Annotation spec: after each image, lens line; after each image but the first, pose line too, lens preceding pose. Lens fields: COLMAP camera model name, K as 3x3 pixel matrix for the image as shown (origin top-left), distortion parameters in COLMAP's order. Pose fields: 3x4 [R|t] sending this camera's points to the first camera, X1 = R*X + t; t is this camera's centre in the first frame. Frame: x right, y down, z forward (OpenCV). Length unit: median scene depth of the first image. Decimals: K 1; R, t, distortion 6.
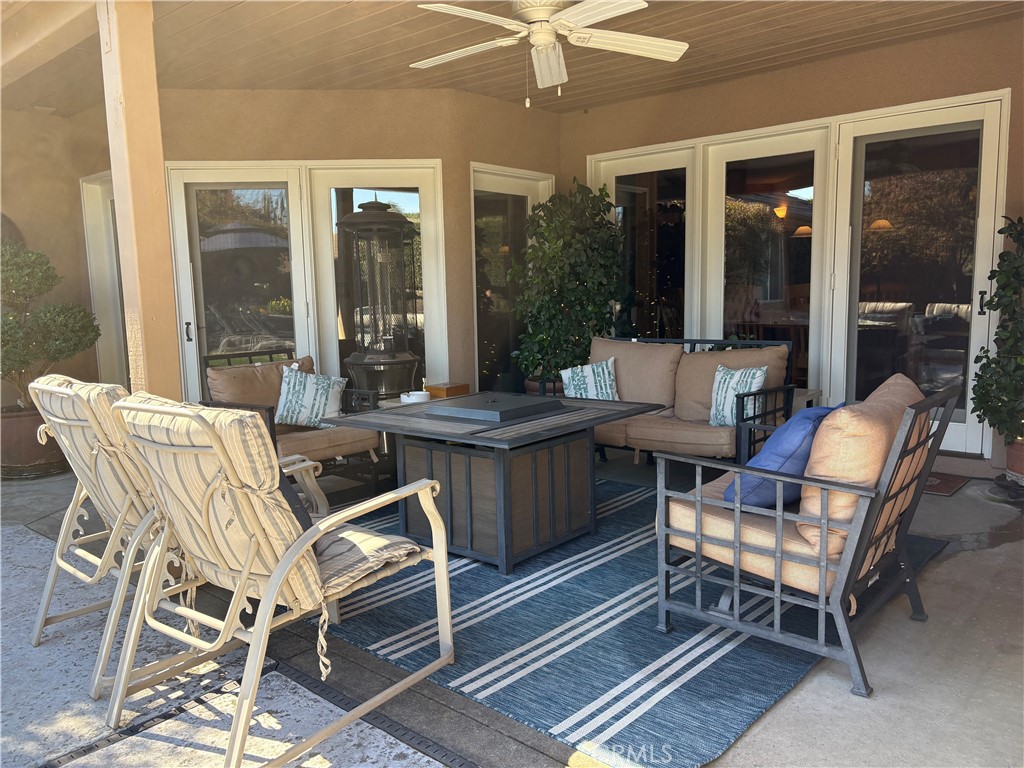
lens RADIAL K [[769.5, 0, 512.0], [0, 769.5, 384.0], [0, 0, 1]] dist [0.036547, -0.000203]
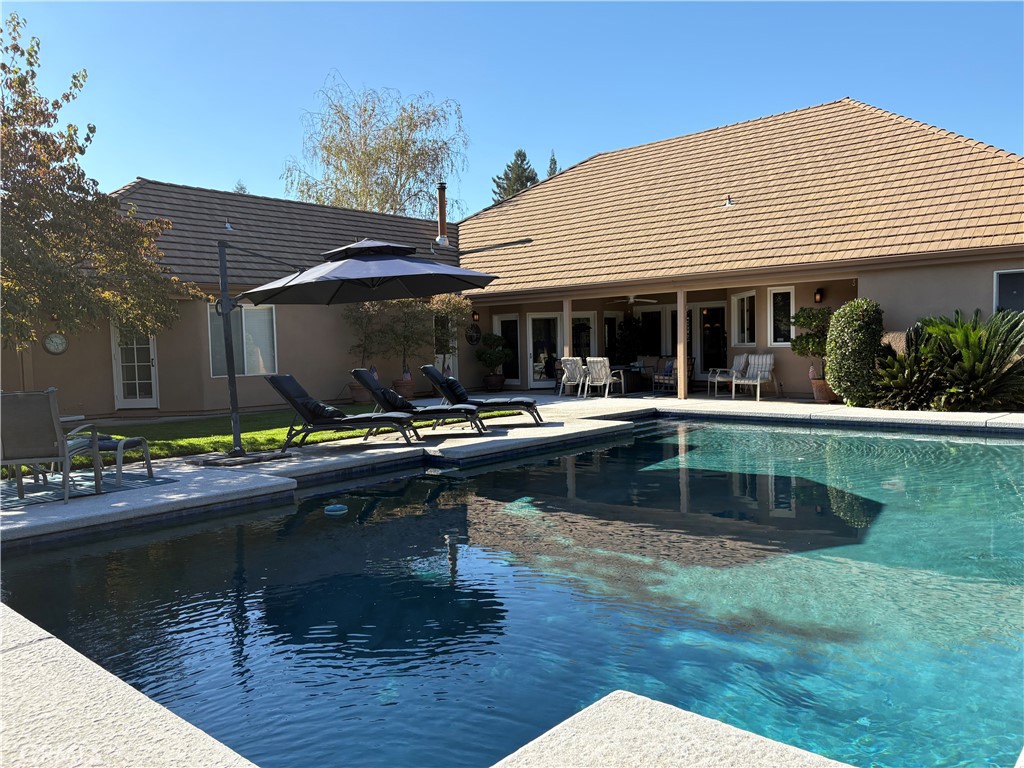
lens RADIAL K [[769.5, 0, 512.0], [0, 769.5, 384.0], [0, 0, 1]] dist [0.036547, -0.000203]
pose [[0.999777, -0.019245, -0.008673, -0.560544], [0.018699, 0.998068, -0.059244, 0.345808], [0.009796, 0.059068, 0.998206, -3.271147]]
